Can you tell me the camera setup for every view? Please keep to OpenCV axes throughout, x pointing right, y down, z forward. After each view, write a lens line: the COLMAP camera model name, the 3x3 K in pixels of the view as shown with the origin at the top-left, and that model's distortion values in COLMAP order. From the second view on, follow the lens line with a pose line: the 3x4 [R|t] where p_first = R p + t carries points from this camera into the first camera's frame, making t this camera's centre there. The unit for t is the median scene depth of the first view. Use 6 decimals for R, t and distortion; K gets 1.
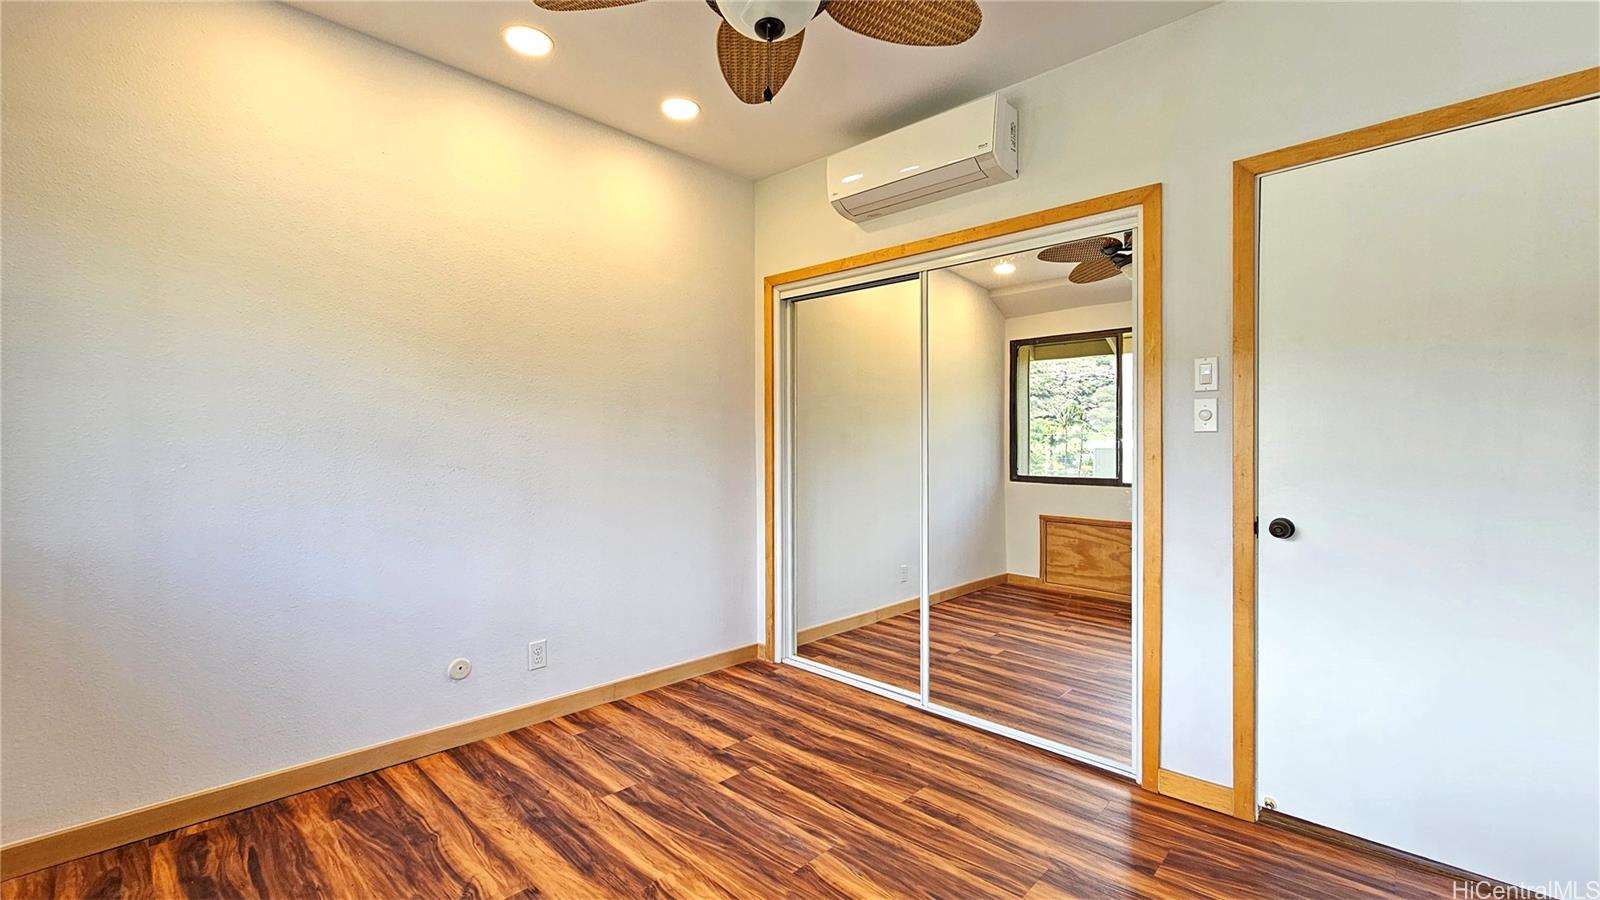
lens RADIAL K [[657.6, 0, 802.4], [0, 657.6, 453.3], [0, 0, 1]] dist [0.001313, -0.000160]
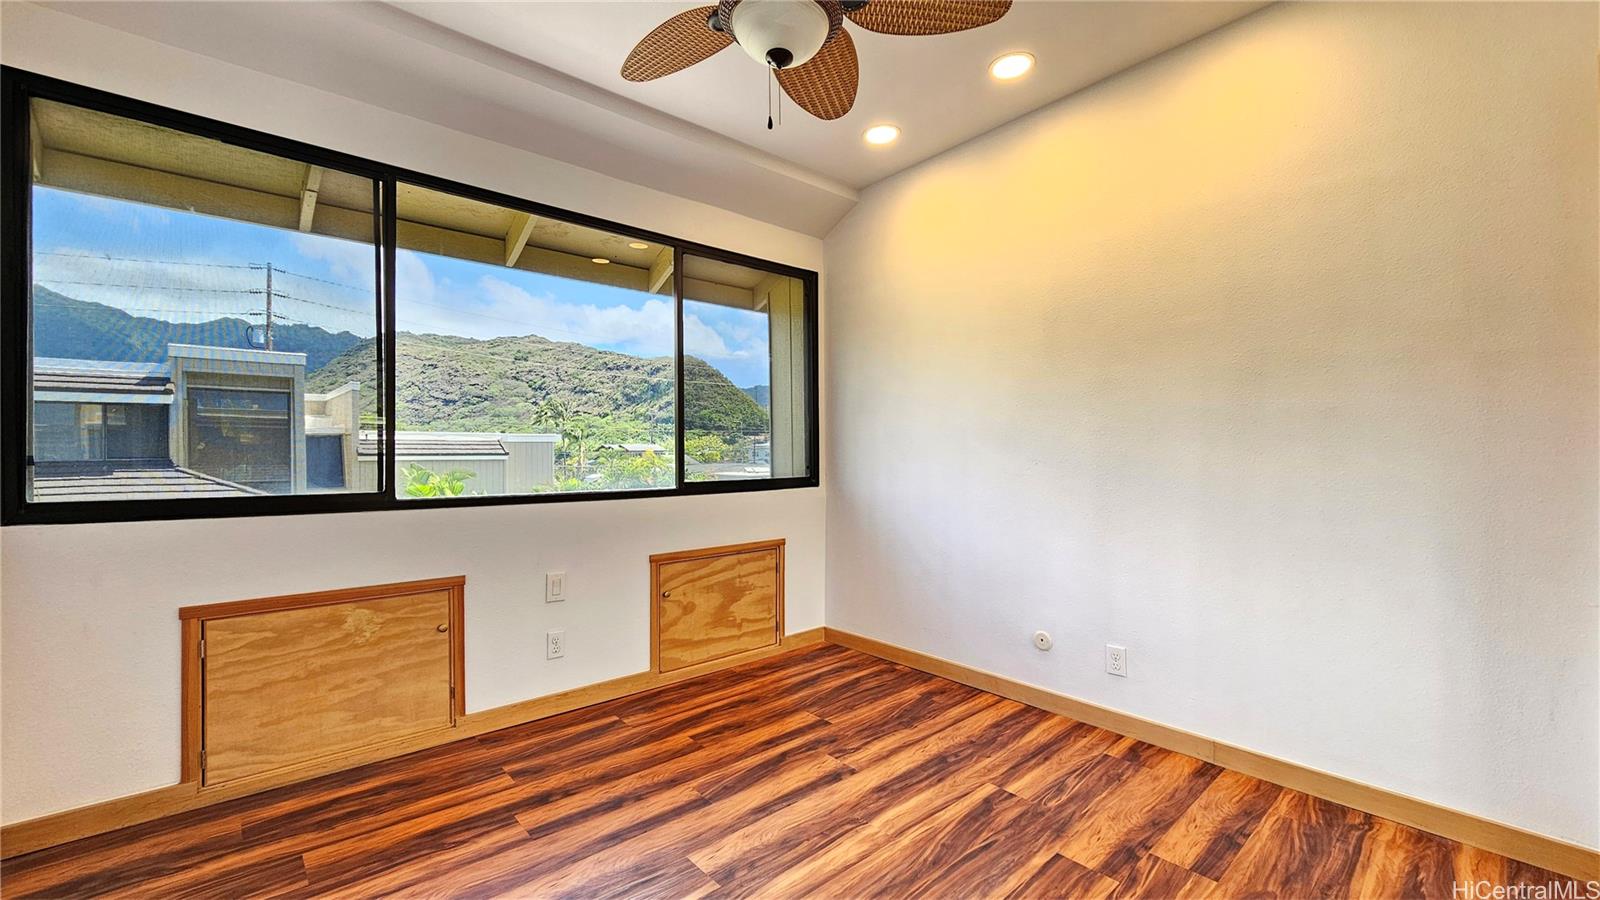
lens RADIAL K [[657.6, 0, 802.3], [0, 657.6, 450.0], [0, 0, 1]] dist [0.001313, -0.000160]
pose [[-0.082707, -0.012021, -0.996501, 0.677914], [-0.003967, 0.999923, -0.011733, 0.016192], [0.996566, 0.002983, -0.082748, 0.719267]]
